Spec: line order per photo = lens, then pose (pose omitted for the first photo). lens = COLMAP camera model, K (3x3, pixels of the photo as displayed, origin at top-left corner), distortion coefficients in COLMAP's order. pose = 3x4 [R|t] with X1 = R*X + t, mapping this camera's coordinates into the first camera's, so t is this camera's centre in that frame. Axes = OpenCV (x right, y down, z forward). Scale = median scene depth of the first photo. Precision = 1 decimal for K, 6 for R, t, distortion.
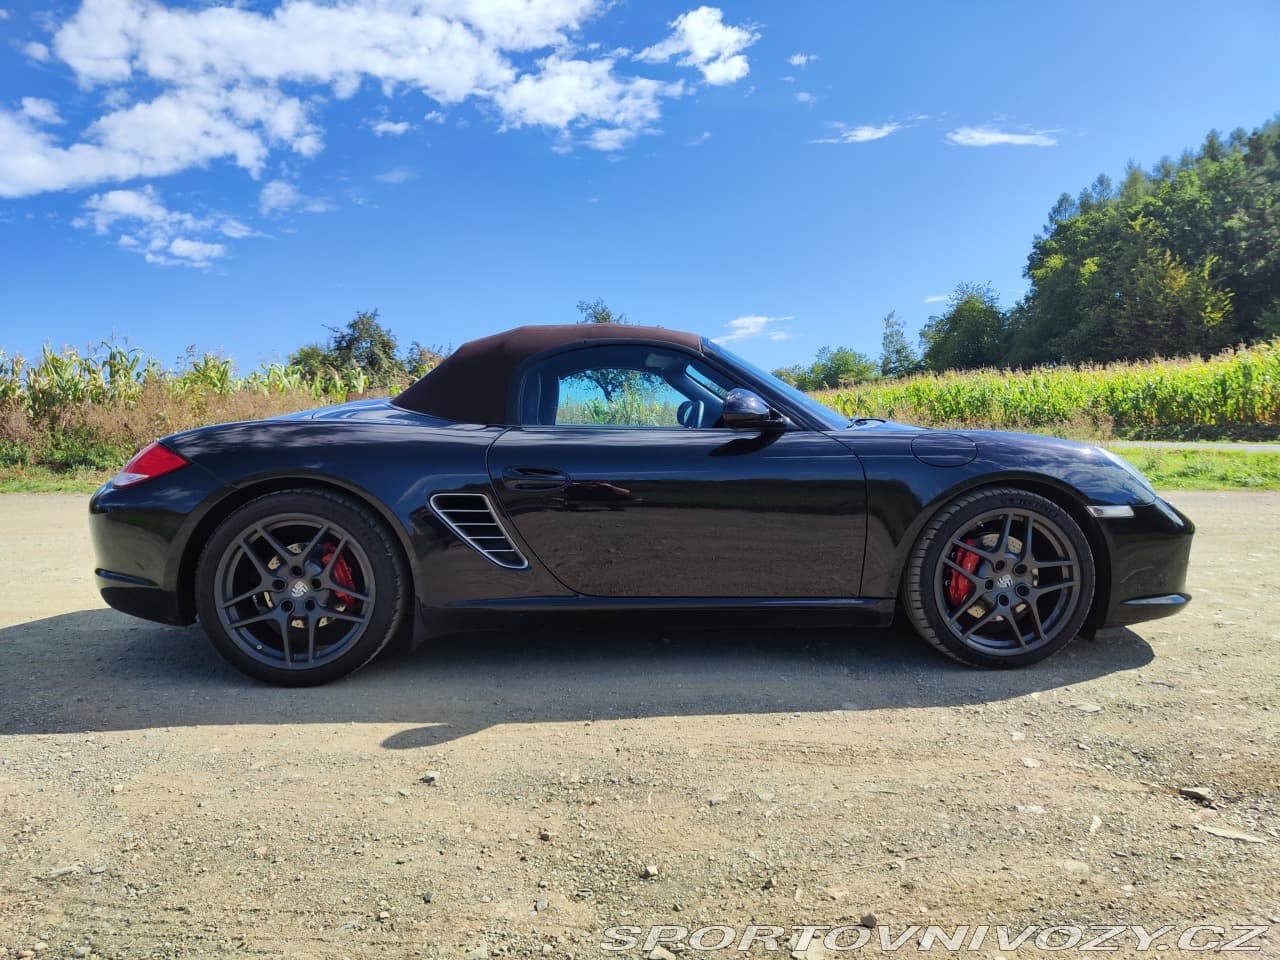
lens RADIAL K [[946.6, 0, 647.2], [0, 946.6, 480.6], [0, 0, 1]] dist [0.011449, 0.006658]
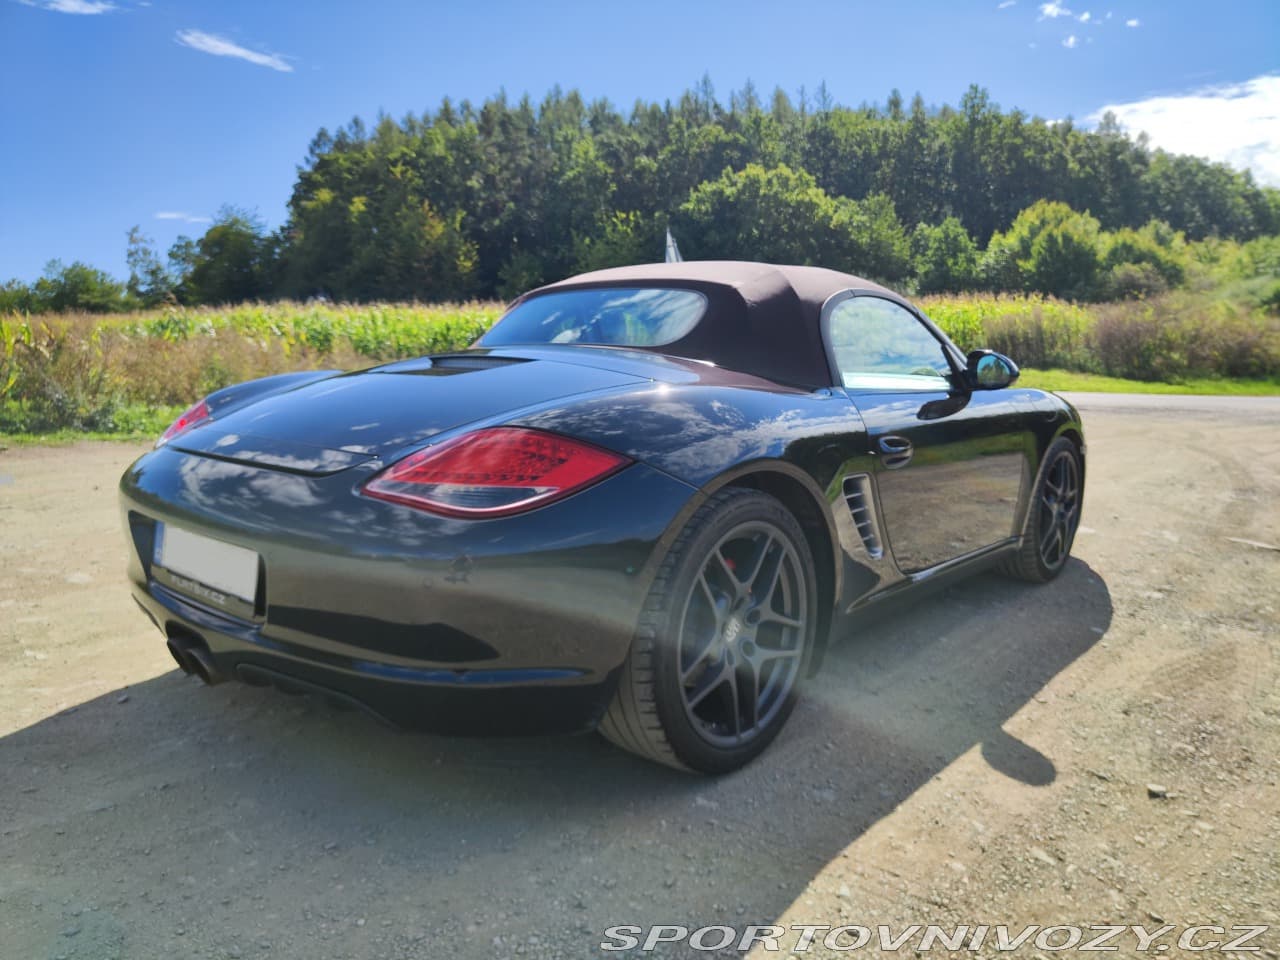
lens RADIAL K [[946.6, 0, 647.2], [0, 946.6, 480.6], [0, 0, 1]] dist [0.011449, 0.006658]
pose [[0.682751, -0.084649, 0.725731, -0.101690], [0.030814, 0.995718, 0.087152, -0.005048], [-0.730001, -0.037141, 0.682436, 0.045723]]
